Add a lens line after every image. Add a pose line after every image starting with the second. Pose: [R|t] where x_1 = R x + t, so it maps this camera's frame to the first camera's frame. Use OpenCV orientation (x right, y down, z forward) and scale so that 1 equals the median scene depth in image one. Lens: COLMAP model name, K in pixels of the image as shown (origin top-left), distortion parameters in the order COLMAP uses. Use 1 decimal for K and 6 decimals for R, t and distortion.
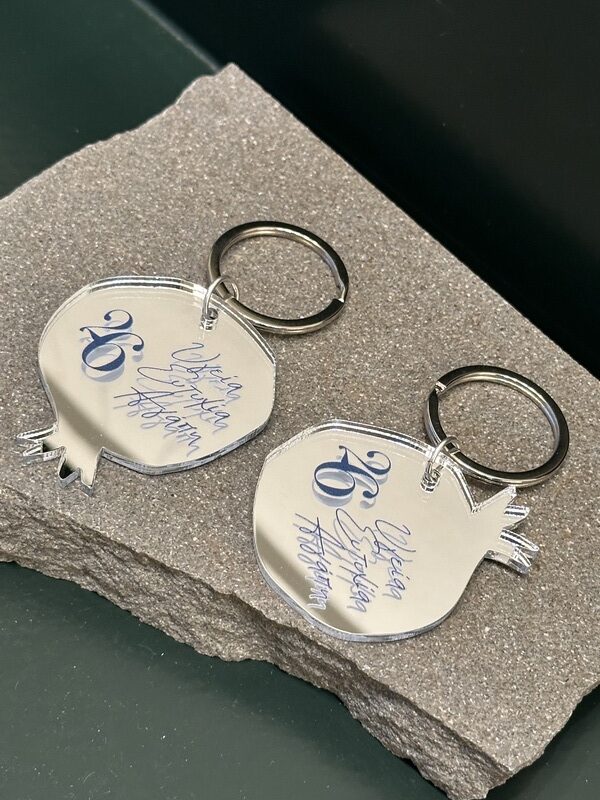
lens RADIAL K [[1860.3, 0, 310.6], [0, 1860.3, 476.7], [0, 0, 1]] dist [0.138494, 0.000000]
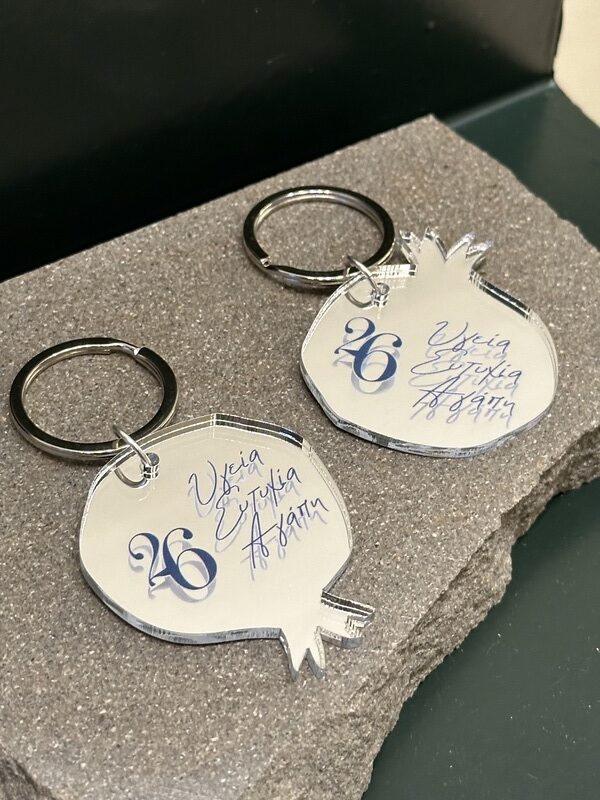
lens RADIAL K [[1860.3, 0, 302.9], [0, 1860.3, 404.8], [0, 0, 1]] dist [0.138494, 0.000000]
pose [[0.195249, -0.816934, 0.542675, -0.482384], [0.799023, 0.453361, 0.395001, -0.379556], [-0.568717, 0.356487, 0.741268, 0.316355]]
